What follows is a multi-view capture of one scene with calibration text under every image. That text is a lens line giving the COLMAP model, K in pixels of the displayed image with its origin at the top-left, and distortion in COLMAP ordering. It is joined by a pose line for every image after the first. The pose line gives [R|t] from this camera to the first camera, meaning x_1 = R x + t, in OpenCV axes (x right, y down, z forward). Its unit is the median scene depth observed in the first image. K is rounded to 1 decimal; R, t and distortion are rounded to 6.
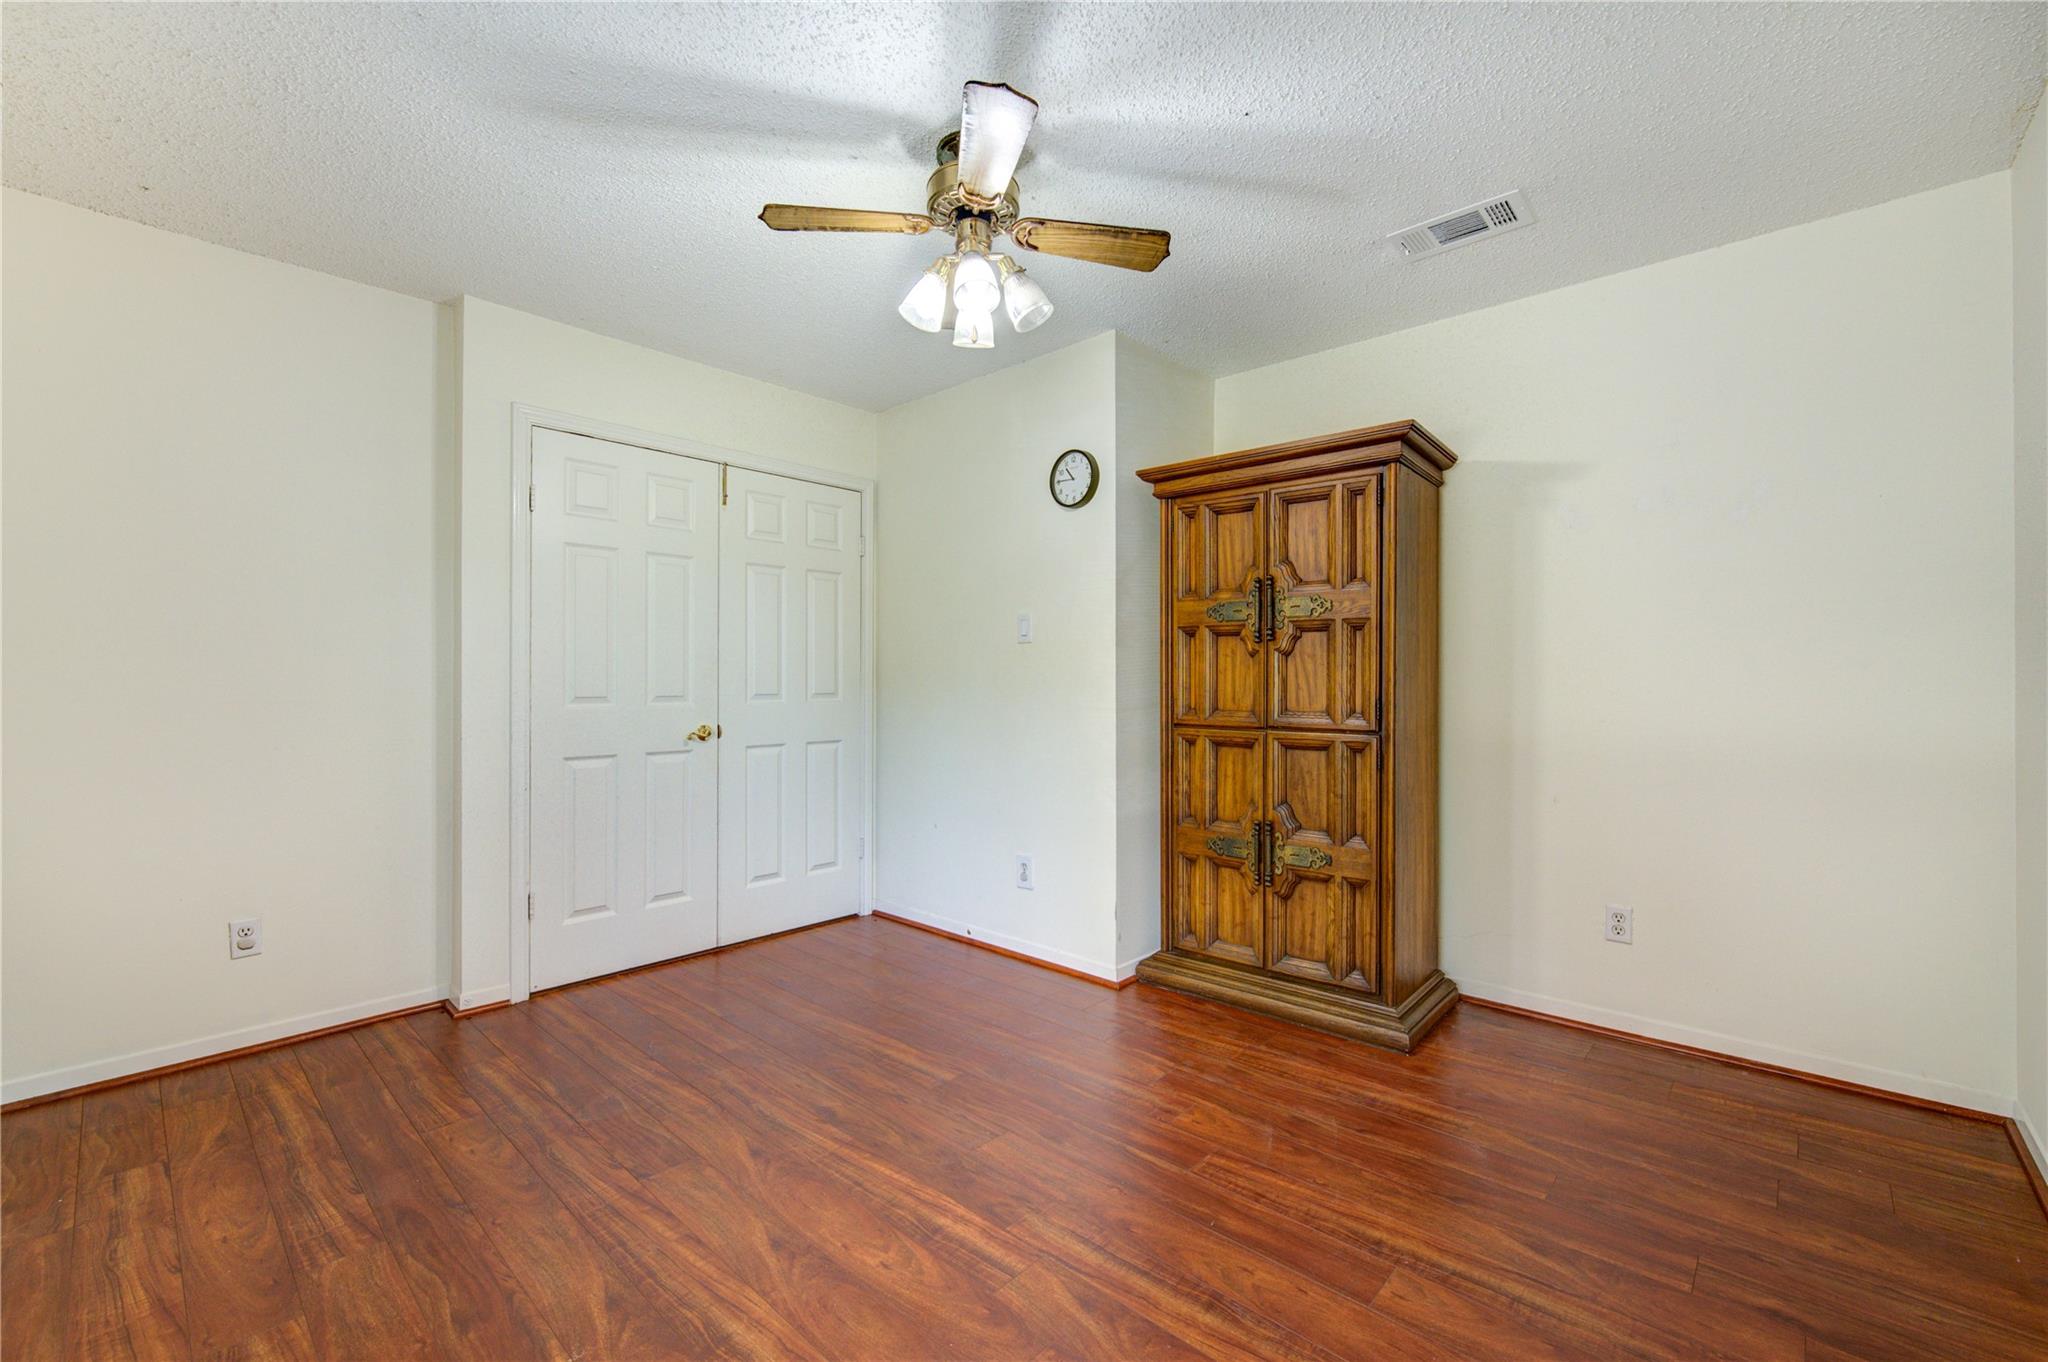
lens RADIAL K [[834.5, 0, 1059.1], [0, 834.5, 684.5], [0, 0, 1]] dist [-0.002266, -0.000584]
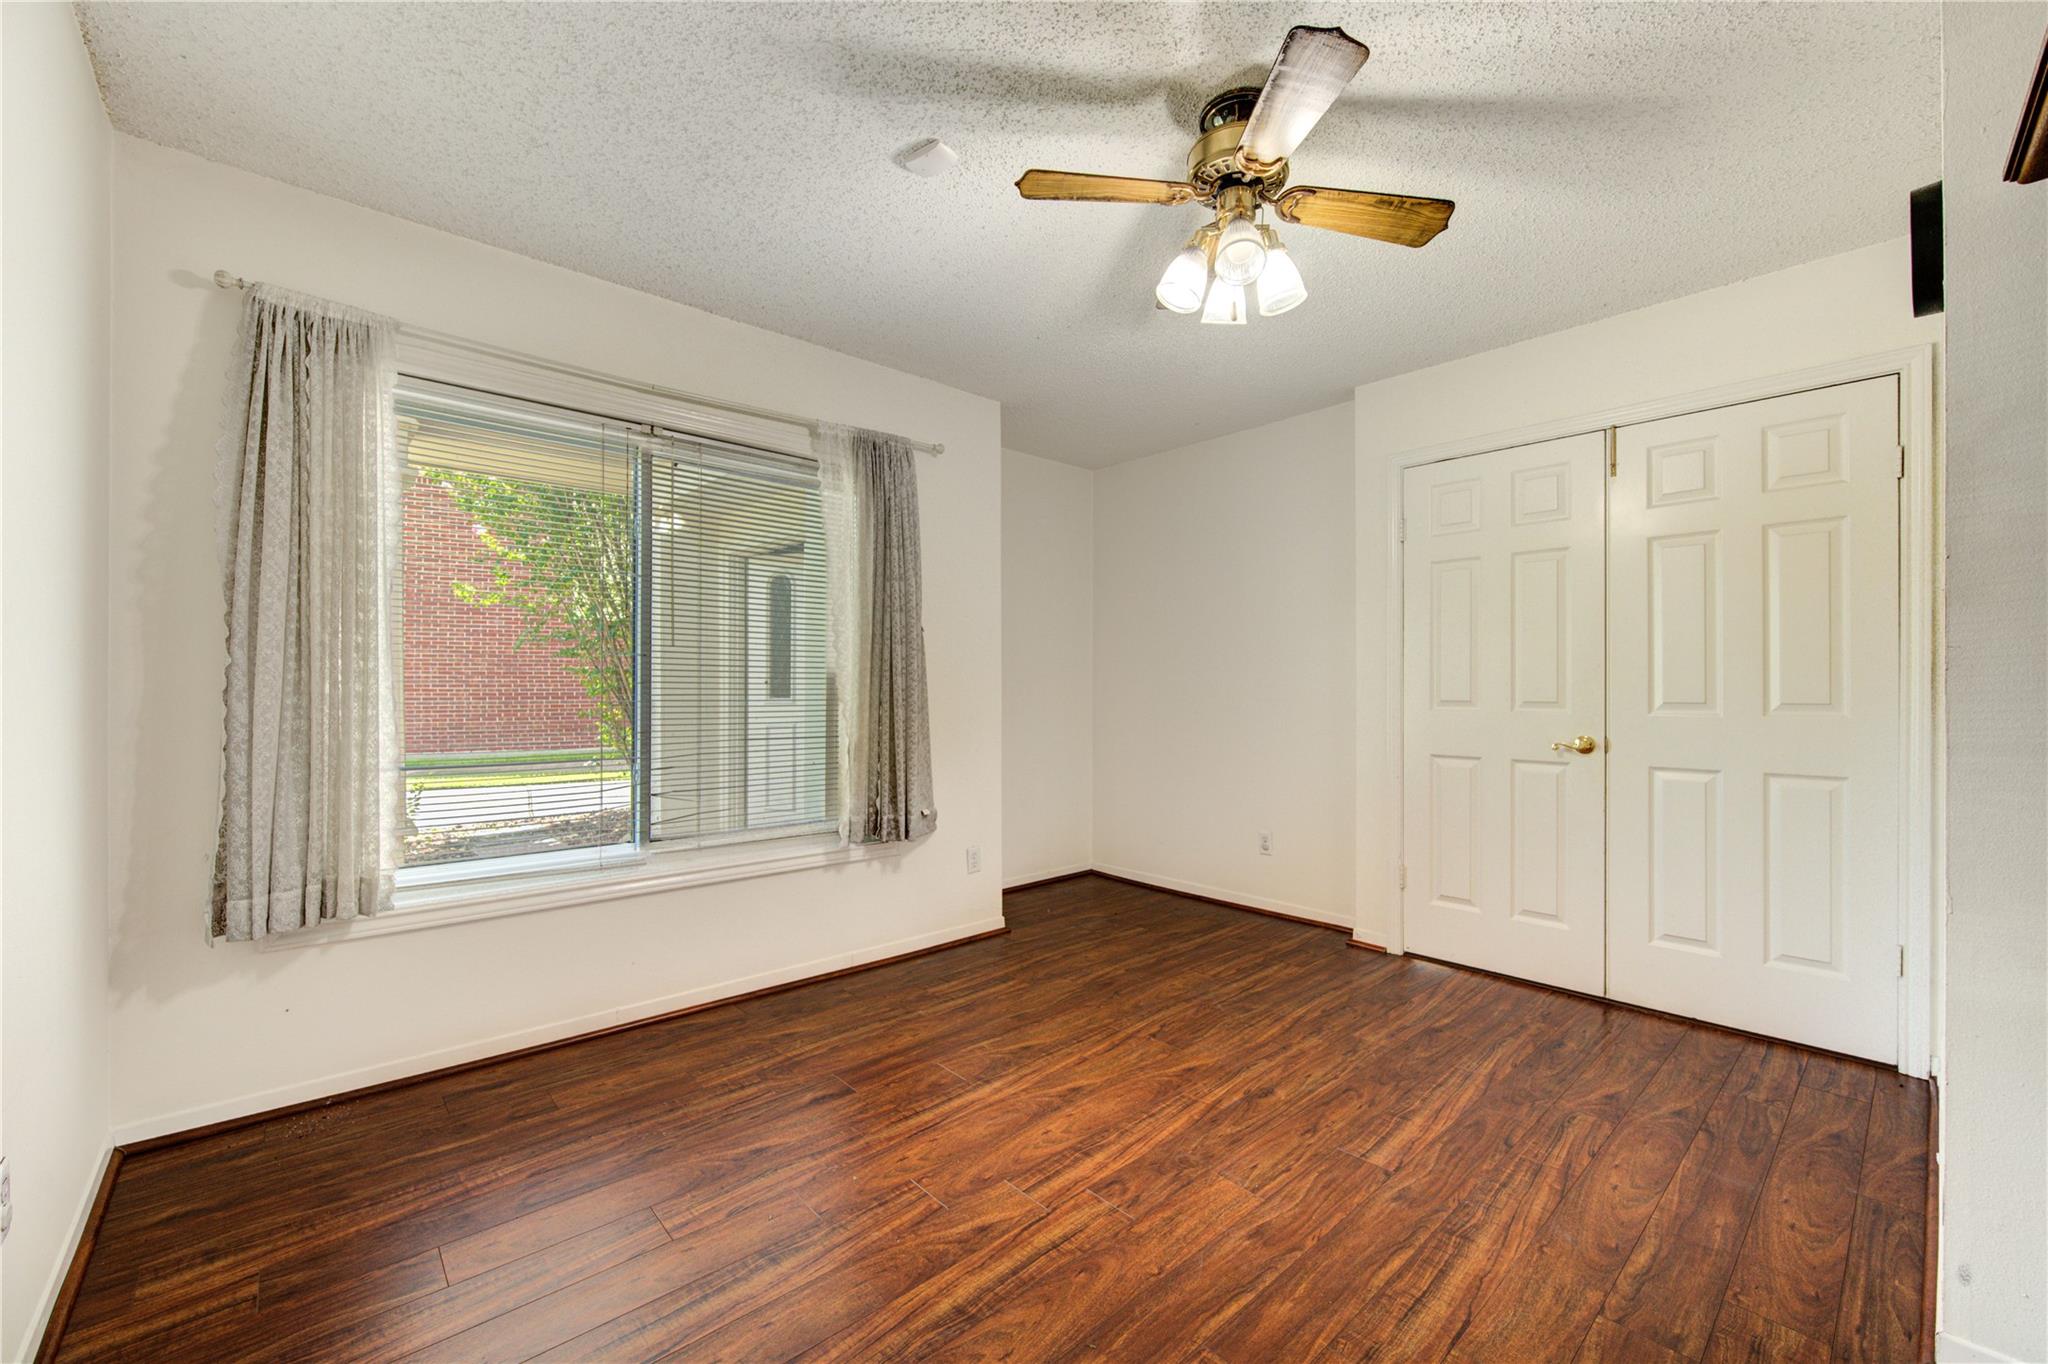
lens RADIAL K [[825.2, 0, 1034.0], [0, 825.2, 686.6], [0, 0, 1]] dist [0.000962, -0.004381]
pose [[-0.103700, -0.004458, -0.994599, 0.837822], [-0.005175, 0.999979, -0.003943, 0.005185], [0.994595, 0.004738, -0.103721, 0.863543]]
